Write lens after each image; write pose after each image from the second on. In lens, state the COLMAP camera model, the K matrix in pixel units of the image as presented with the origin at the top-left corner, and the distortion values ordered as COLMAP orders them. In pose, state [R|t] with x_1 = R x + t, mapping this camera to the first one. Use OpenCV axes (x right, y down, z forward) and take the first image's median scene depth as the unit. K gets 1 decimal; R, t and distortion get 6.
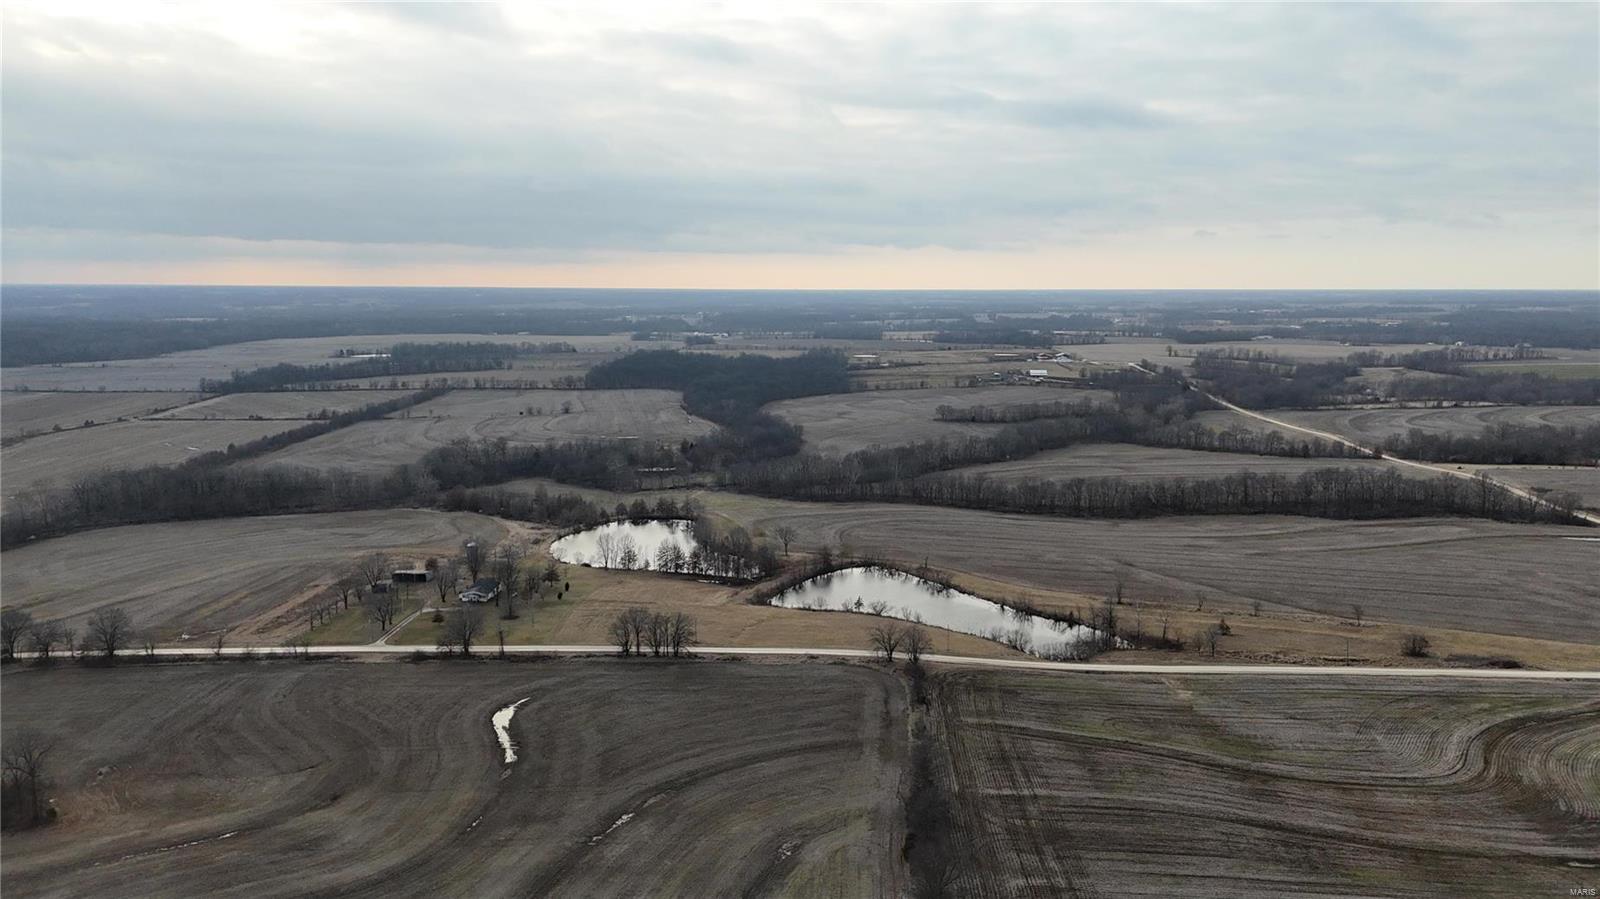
lens RADIAL K [[1171.3, 0, 789.8], [0, 1171.3, 447.6], [0, 0, 1]] dist [0.083468, -0.073280]
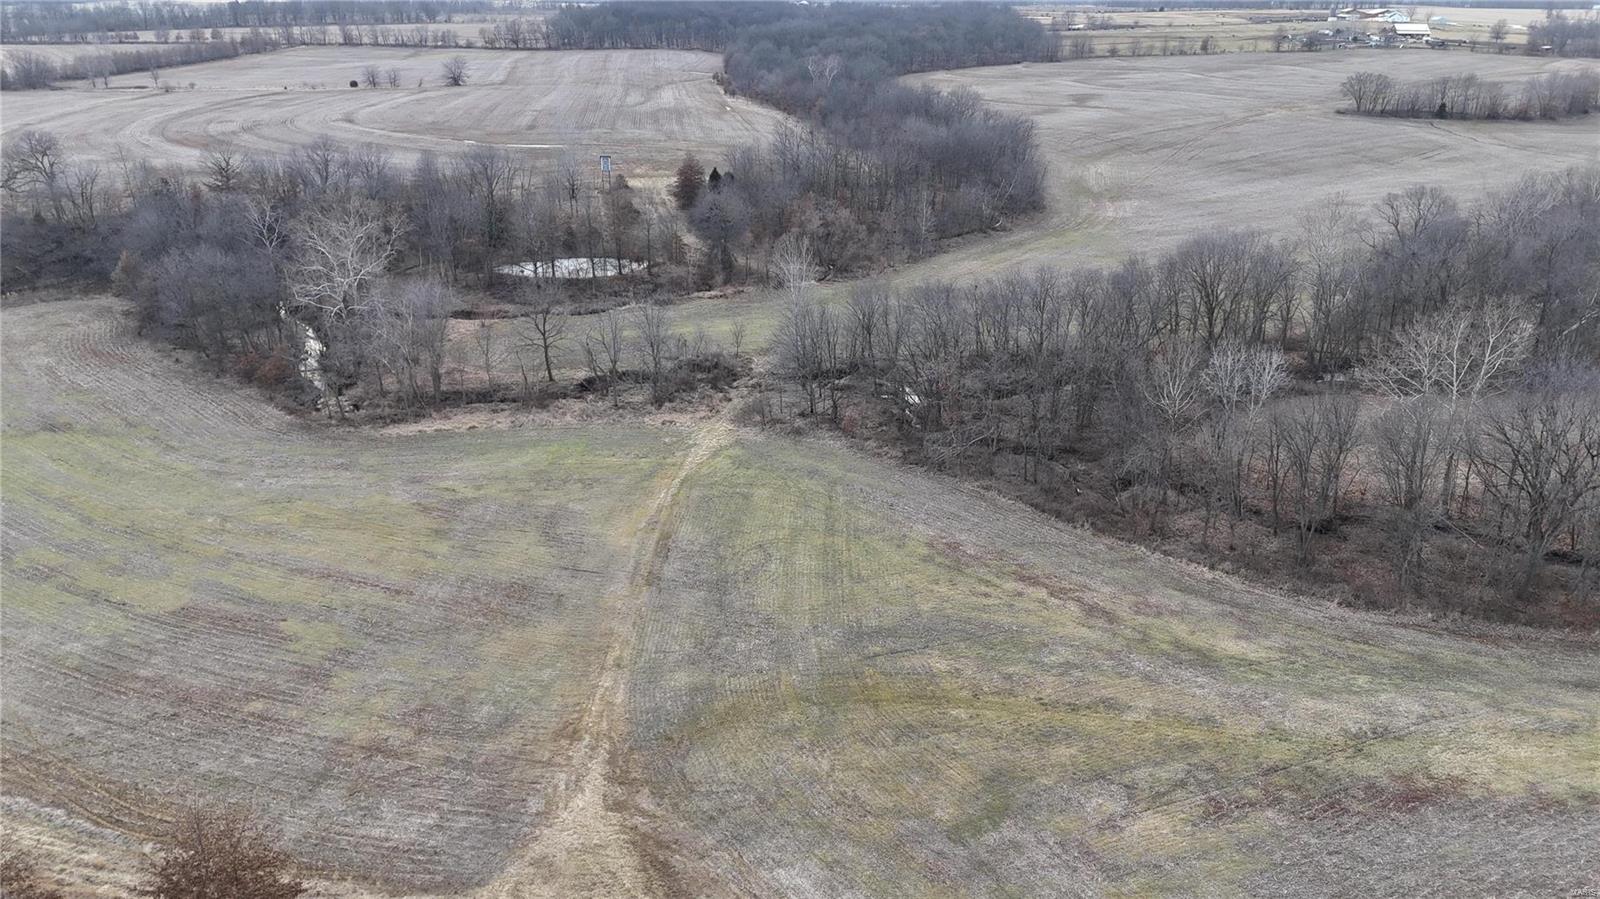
lens RADIAL K [[1171.3, 0, 795.0], [0, 1171.3, 434.7], [0, 0, 1]] dist [0.083468, -0.073280]
pose [[0.998065, 0.031598, -0.053544, -0.044928], [-0.018652, 0.973724, 0.226966, -0.006862], [0.059309, -0.225529, 0.972430, 0.709563]]
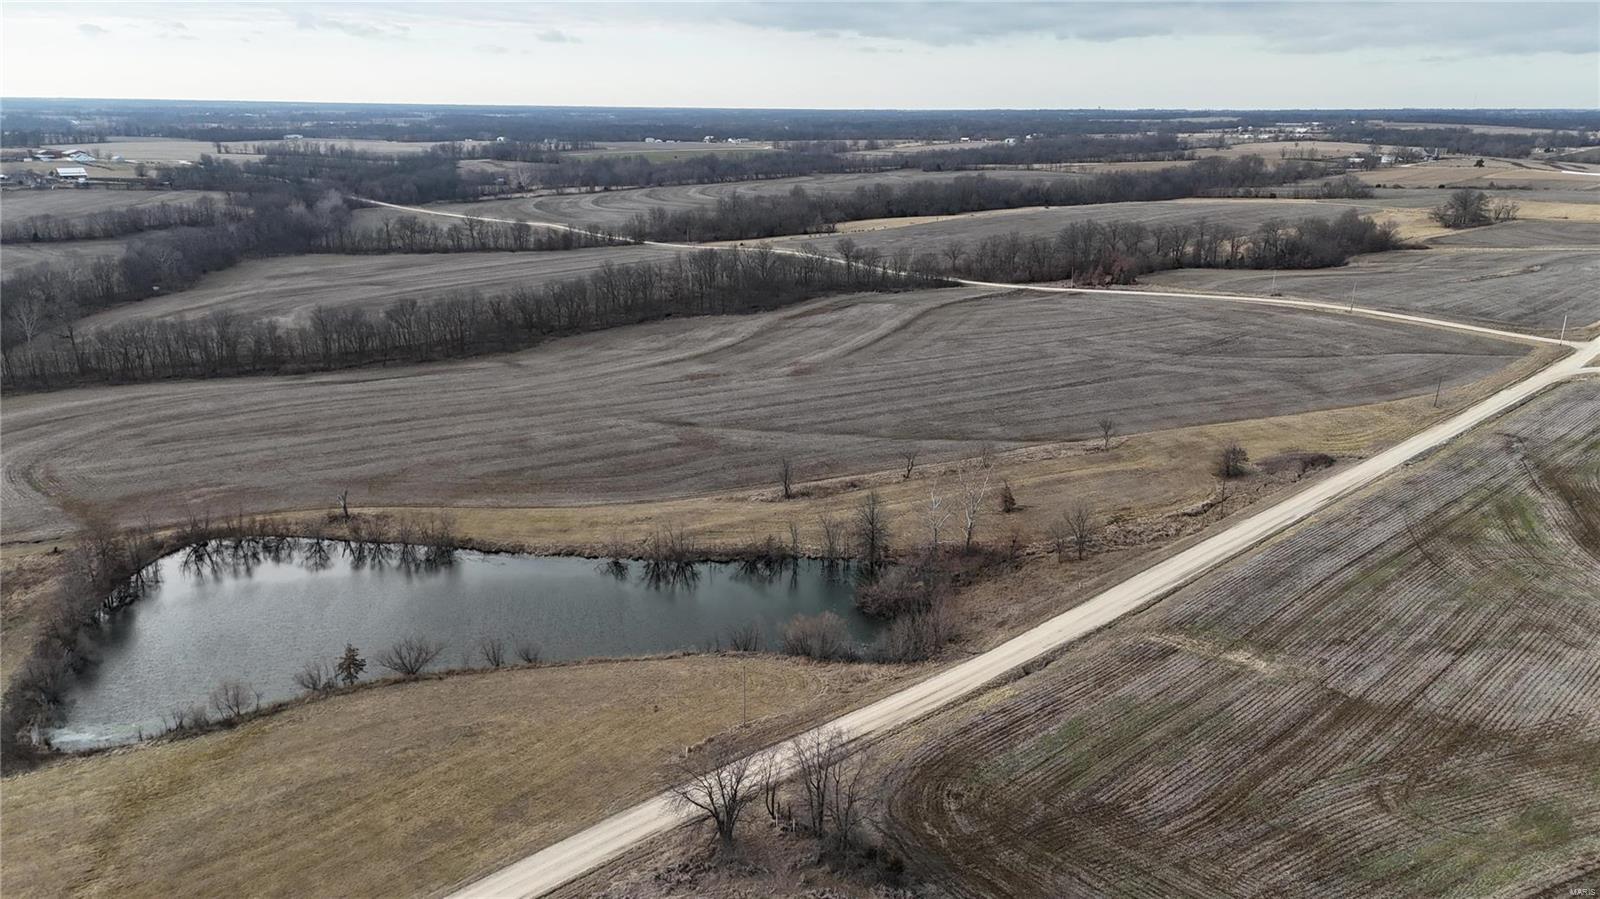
lens RADIAL K [[1171.3, 0, 797.5], [0, 1171.3, 445.6], [0, 0, 1]] dist [0.083468, -0.073280]
pose [[0.673430, -0.201767, 0.711183, -0.053772], [0.095643, 0.977727, 0.186821, 0.003979], [-0.733037, -0.057791, 0.677729, 0.341918]]
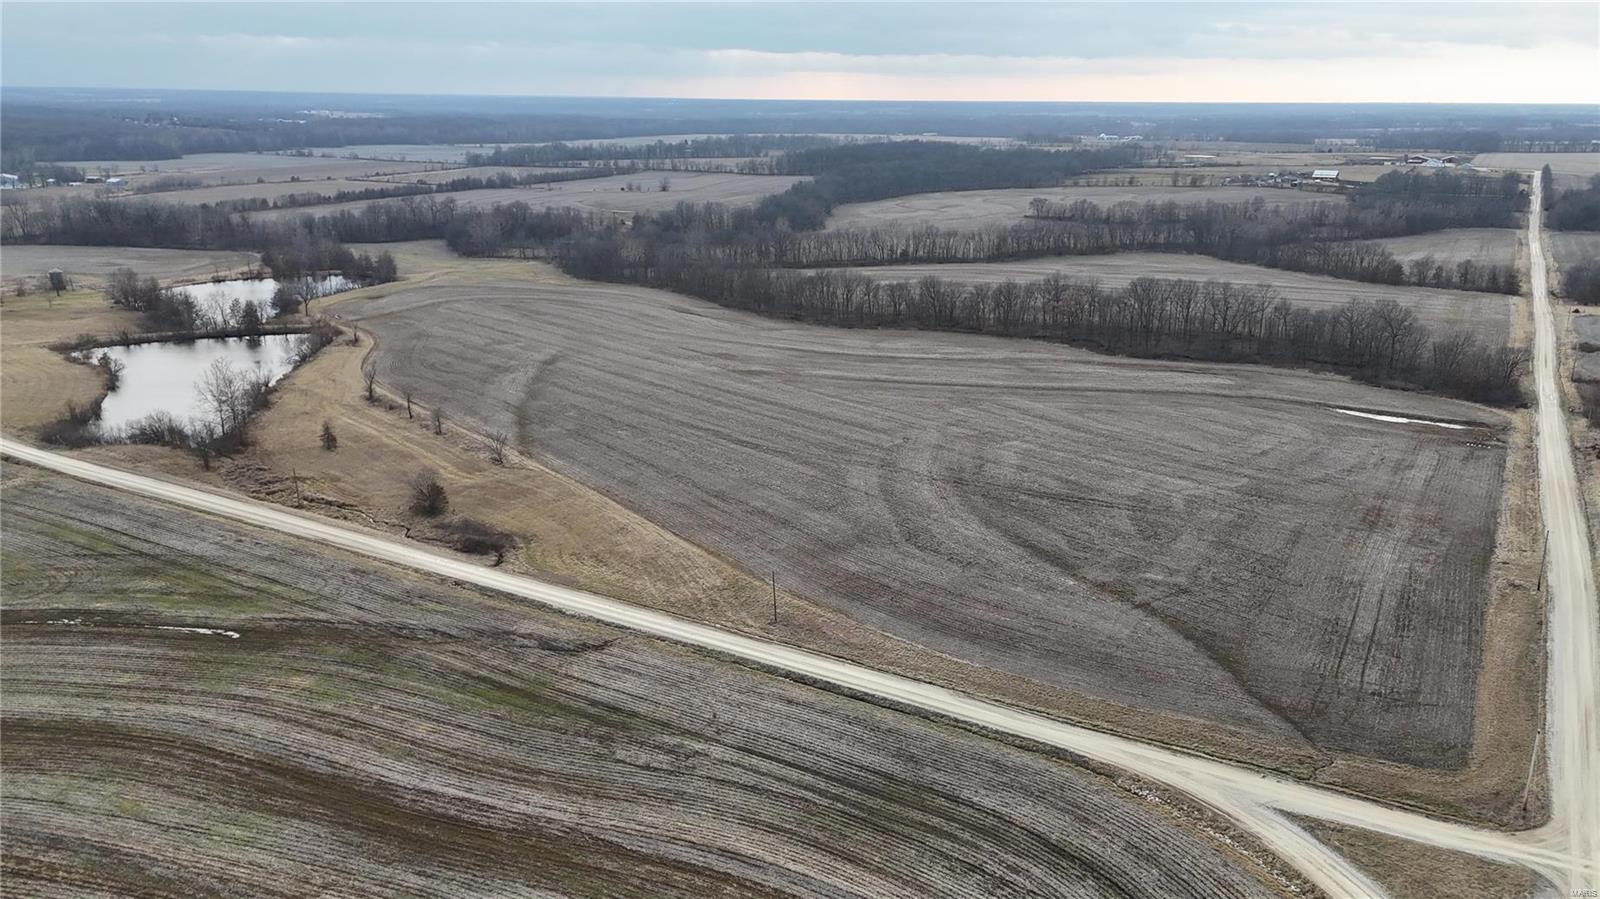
lens RADIAL K [[1171.3, 0, 793.3], [0, 1171.3, 458.7], [0, 0, 1]] dist [0.083468, -0.073280]
pose [[0.884500, 0.143676, -0.443866, 0.451447], [-0.072748, 0.982236, 0.172976, 0.013157], [0.460834, -0.120707, 0.879239, 0.261632]]
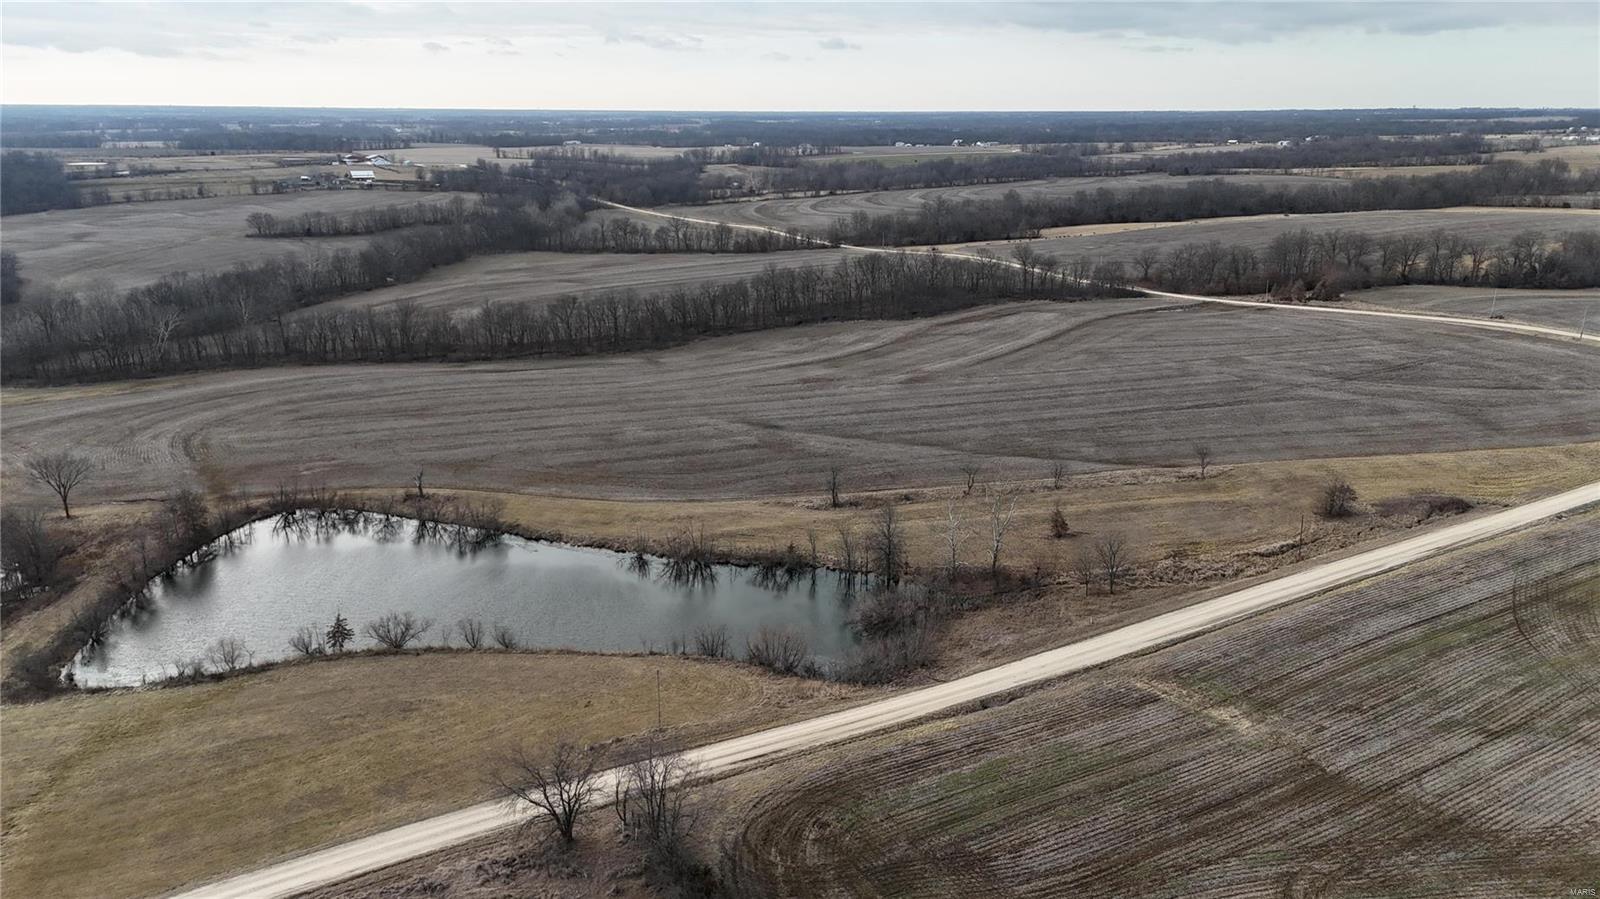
lens RADIAL K [[1171.3, 0, 797.0], [0, 1171.3, 443.7], [0, 0, 1]] dist [0.083468, -0.073280]
pose [[0.821457, -0.156054, 0.548503, -0.013301], [0.077926, 0.983525, 0.163116, 0.008226], [-0.564921, -0.091250, 0.820084, 0.311182]]
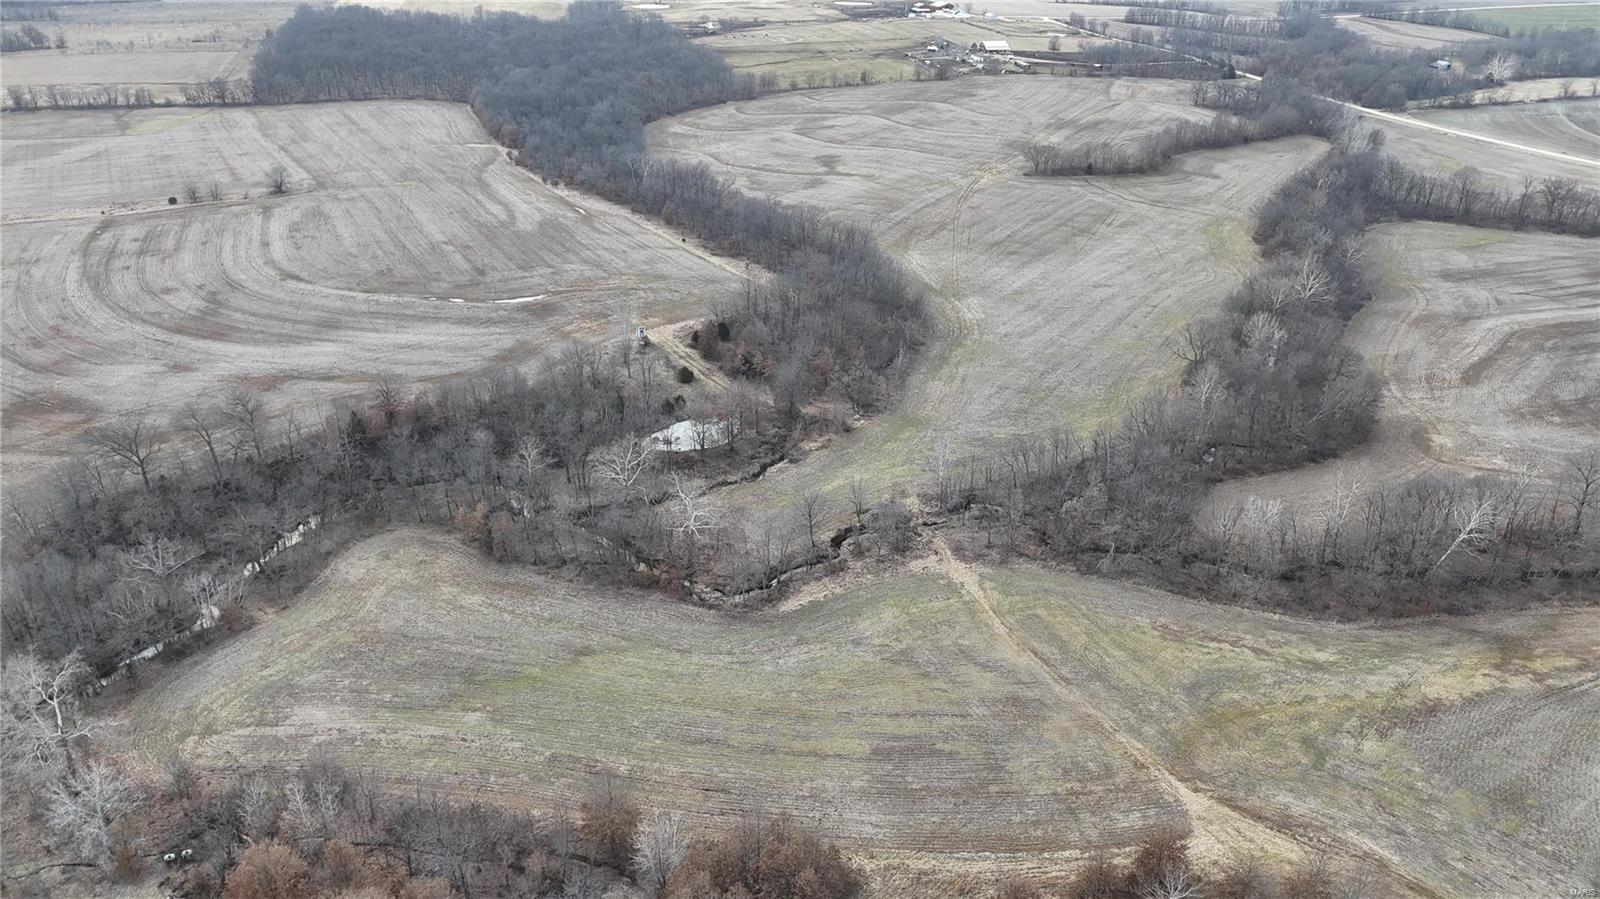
lens RADIAL K [[1171.3, 0, 791.8], [0, 1171.3, 443.8], [0, 0, 1]] dist [0.083468, -0.073280]
pose [[0.946894, -0.126183, 0.295754, -0.195359], [0.032229, 0.952396, 0.303156, -0.092595], [-0.319928, -0.277524, 0.905884, 0.628481]]
